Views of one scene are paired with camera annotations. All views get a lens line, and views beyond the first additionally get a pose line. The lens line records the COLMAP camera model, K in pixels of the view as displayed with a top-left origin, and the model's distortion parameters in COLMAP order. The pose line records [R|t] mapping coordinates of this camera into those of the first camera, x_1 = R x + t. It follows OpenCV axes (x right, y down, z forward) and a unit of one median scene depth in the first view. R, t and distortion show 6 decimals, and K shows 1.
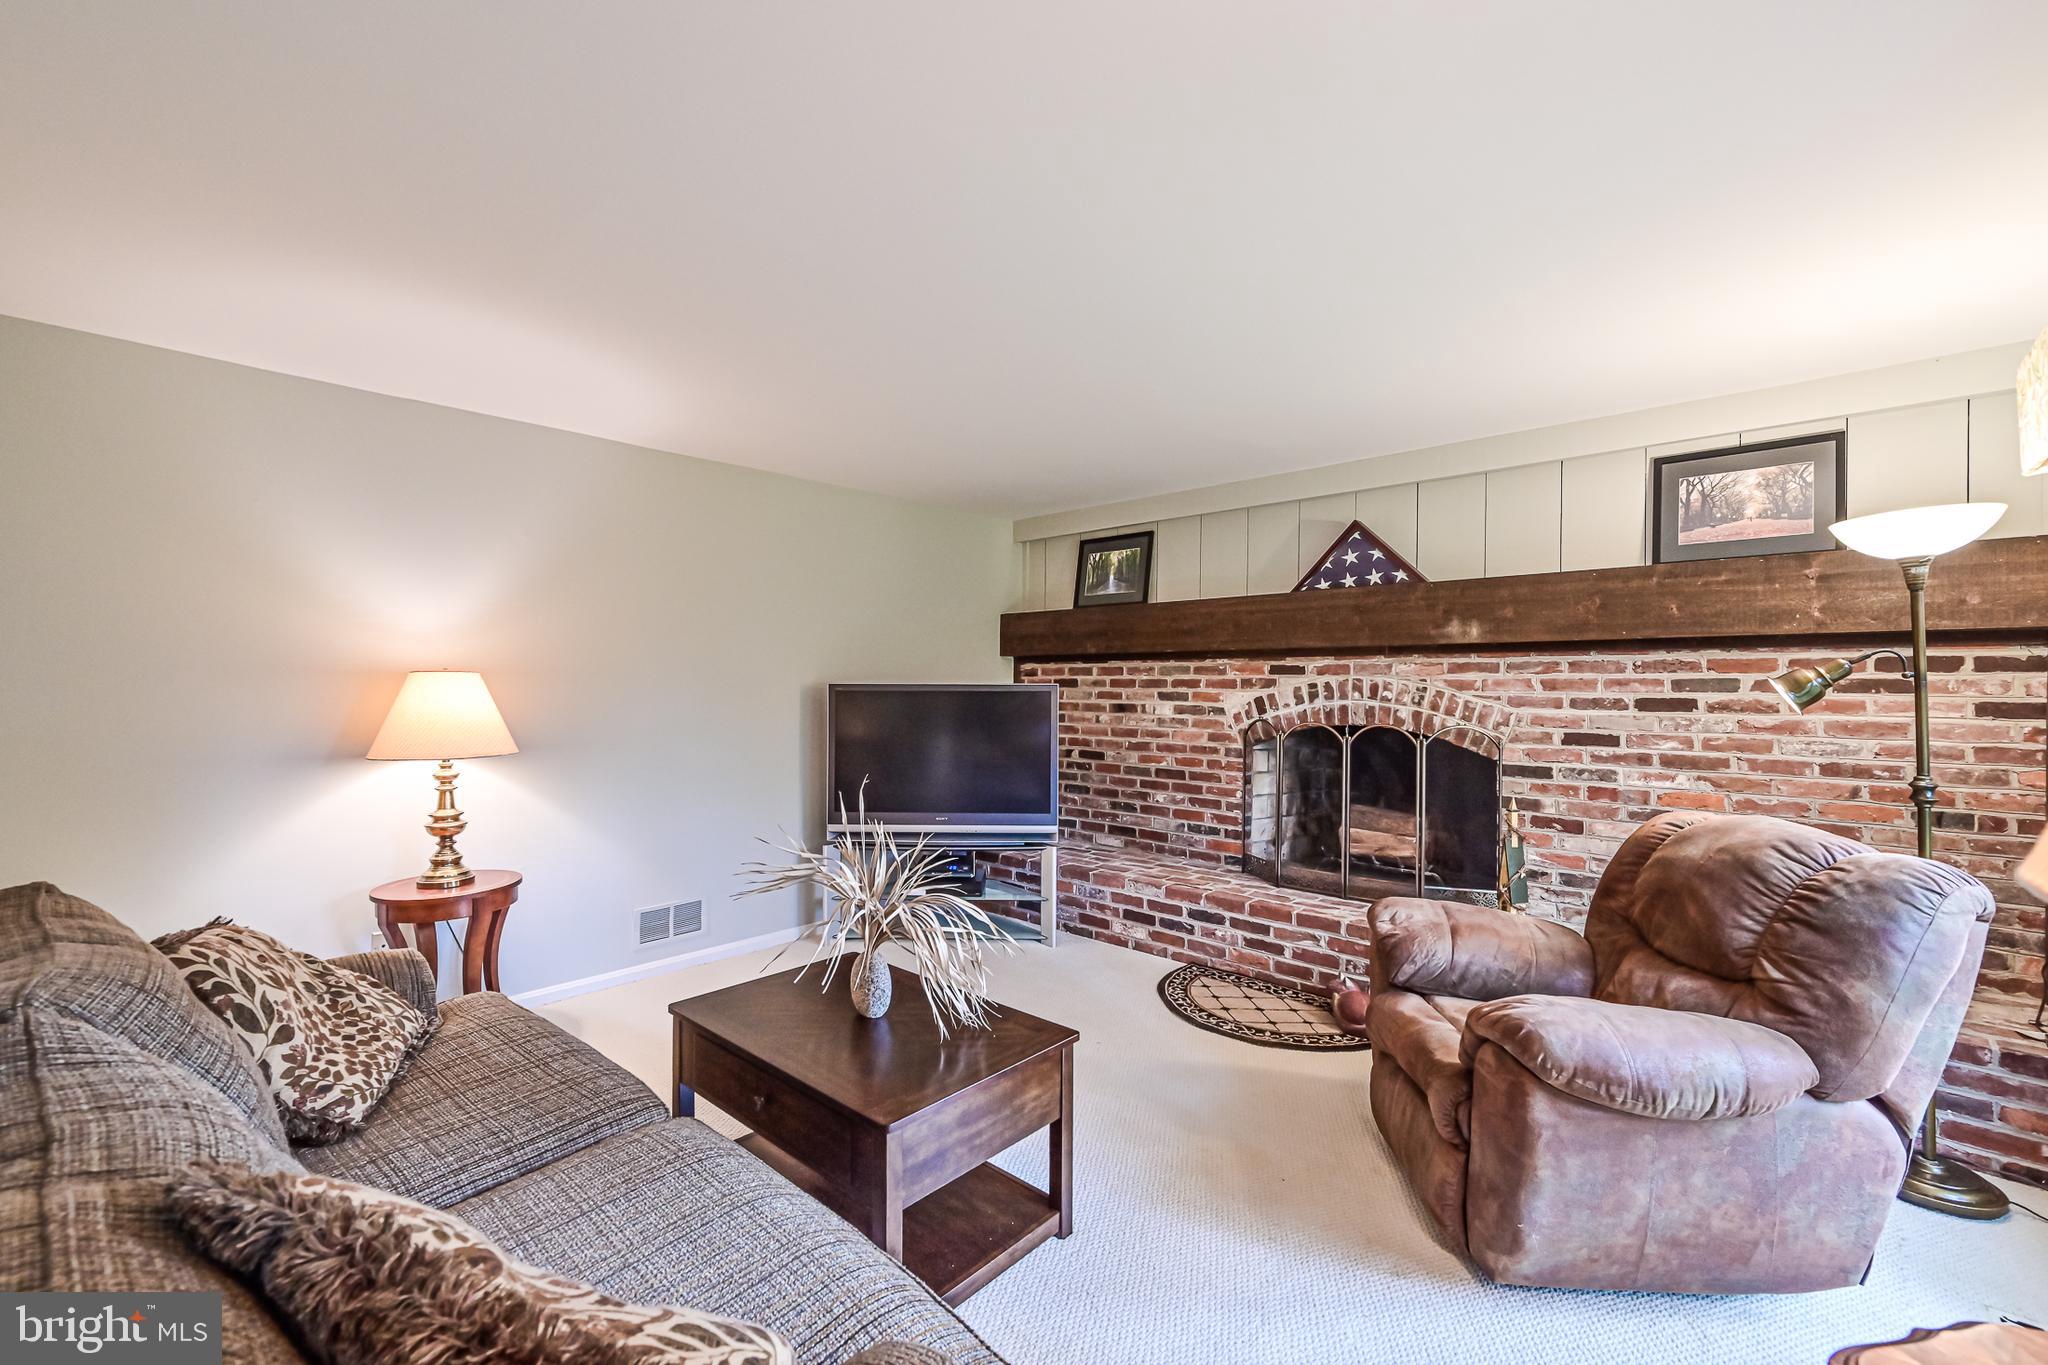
lens RADIAL K [[855.8, 0, 1024.0], [0, 855.8, 682.5], [0, 0, 1]] dist [0.000466, 0.000072]
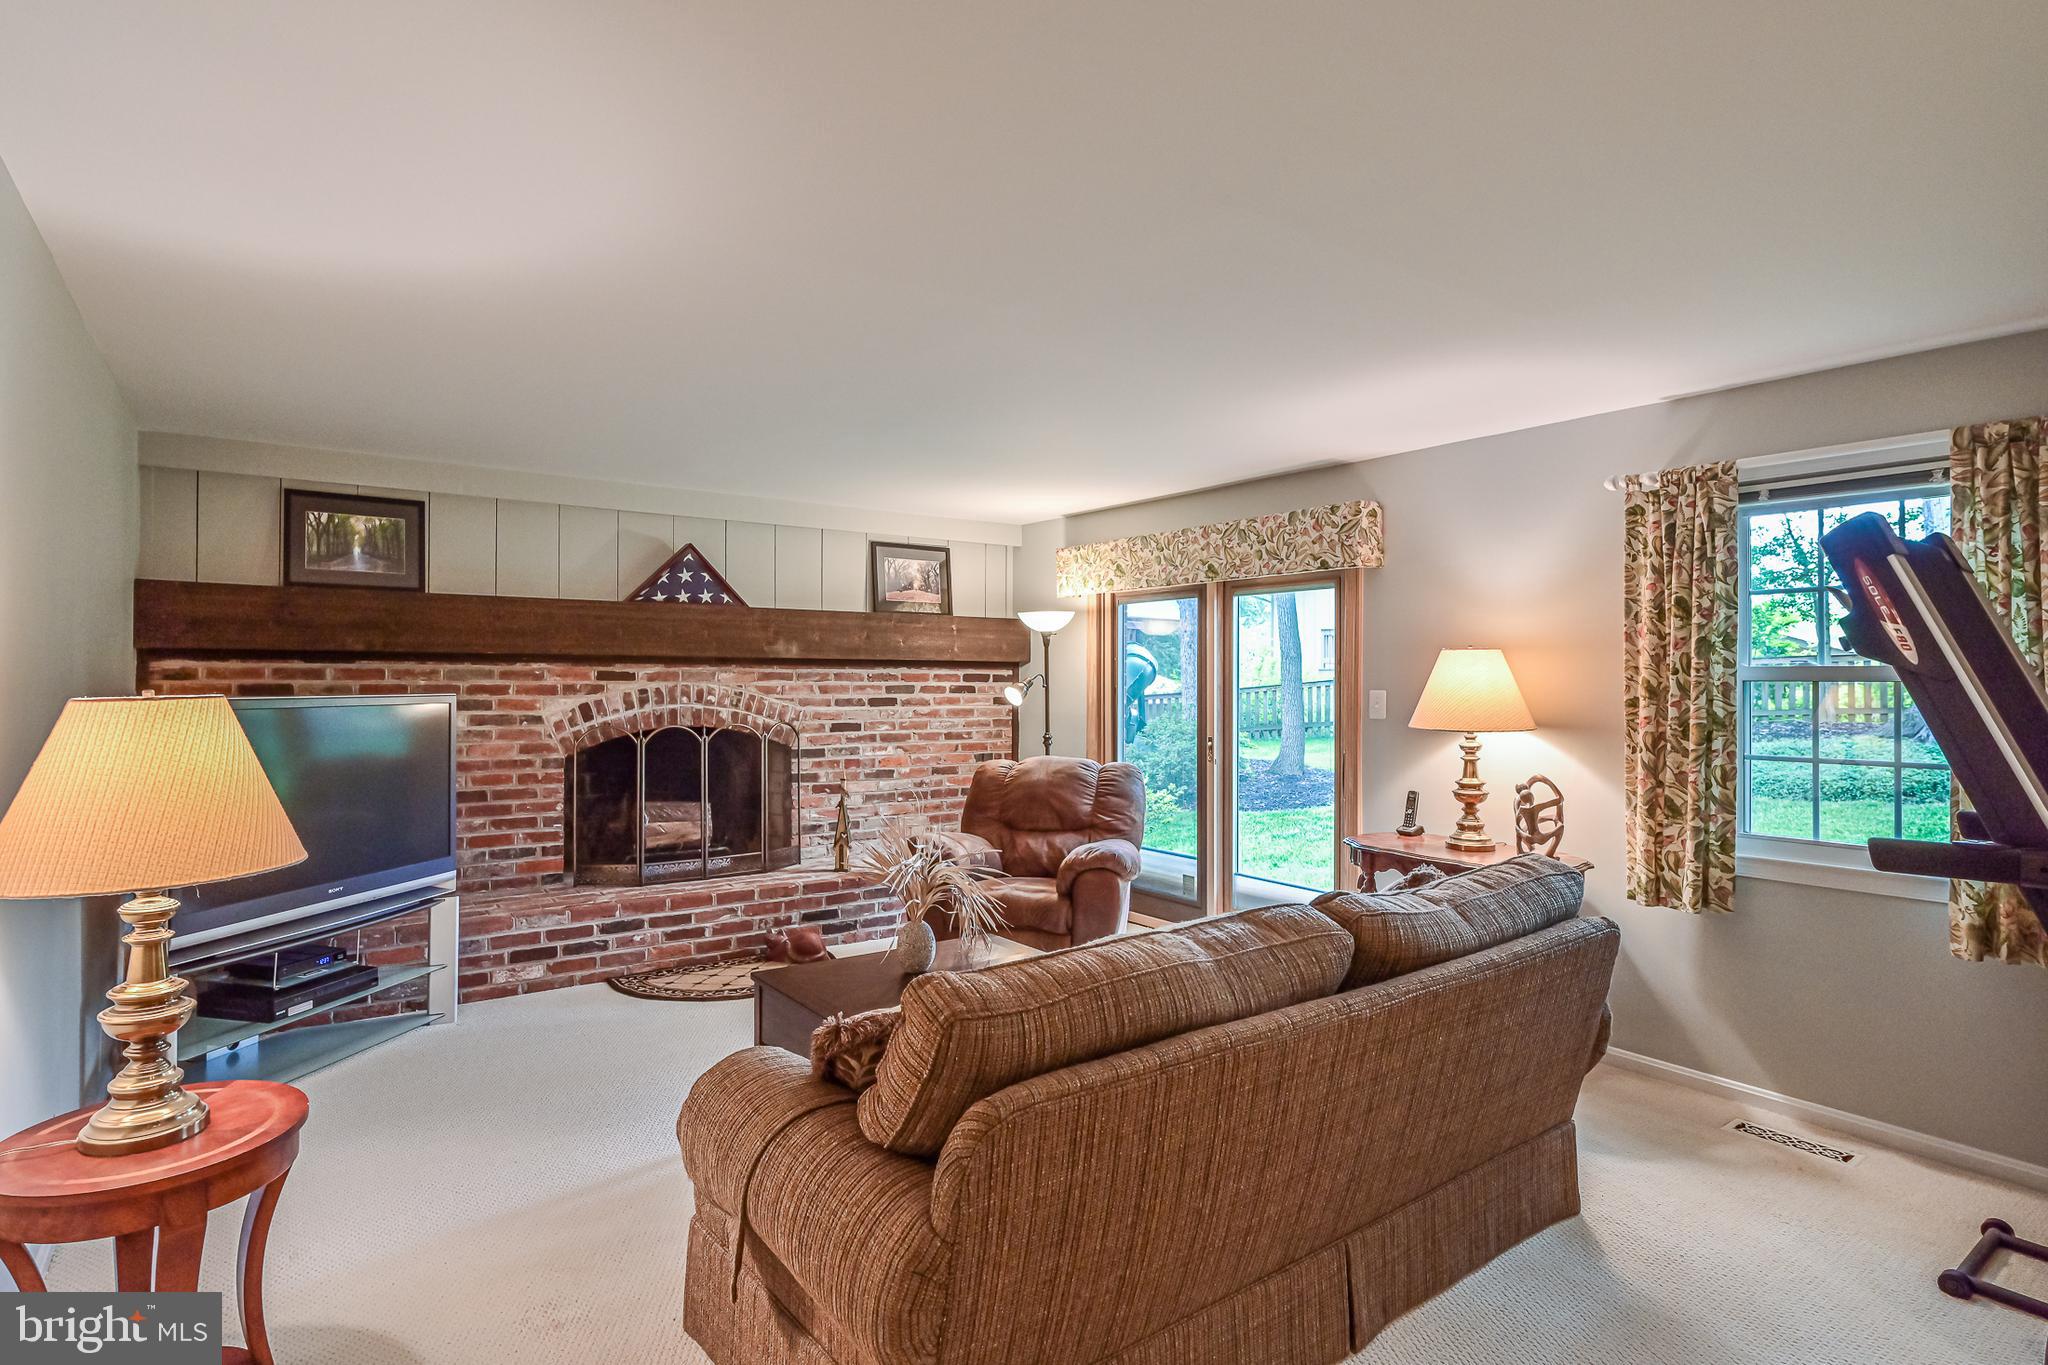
lens RADIAL K [[1028.9, 0, 1024.0], [0, 1028.9, 682.5], [0, 0, 1]] dist [-0.000385, -0.000044]
pose [[0.202375, -0.005312, 0.979294, -0.847809], [-0.005590, 0.999963, 0.006580, -0.019072], [-0.979292, -0.006806, 0.202338, 0.301853]]
